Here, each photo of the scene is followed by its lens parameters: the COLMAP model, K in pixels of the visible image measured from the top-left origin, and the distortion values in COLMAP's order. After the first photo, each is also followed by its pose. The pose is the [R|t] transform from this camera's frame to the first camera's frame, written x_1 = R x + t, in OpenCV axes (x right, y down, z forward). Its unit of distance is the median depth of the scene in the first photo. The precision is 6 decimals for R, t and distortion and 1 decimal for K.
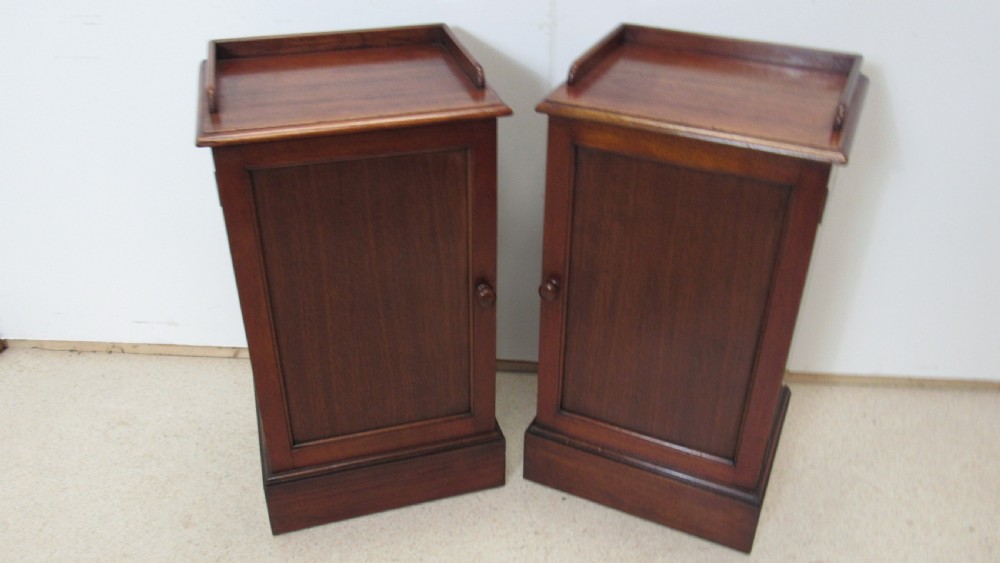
lens RADIAL K [[838.9, 0, 500.0], [0, 838.9, 281.5], [0, 0, 1]] dist [-0.038047, 0.005350]
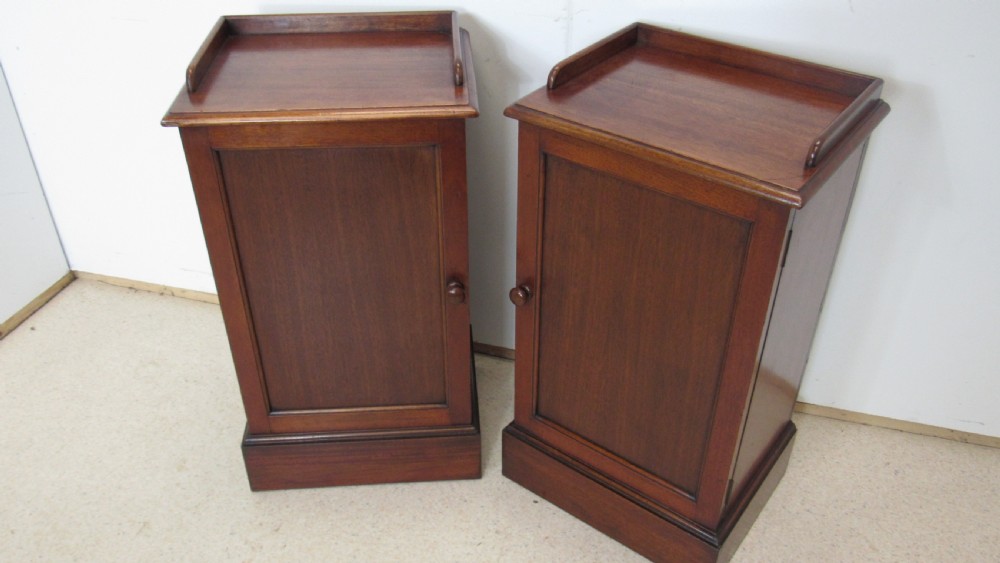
lens RADIAL K [[838.9, 0, 500.0], [0, 838.9, 281.5], [0, 0, 1]] dist [-0.038047, 0.005350]
pose [[0.976758, 0.119451, -0.177977, 0.199270], [-0.110347, 0.992066, 0.060237, -0.059382], [0.183760, -0.039197, 0.982189, 0.034390]]
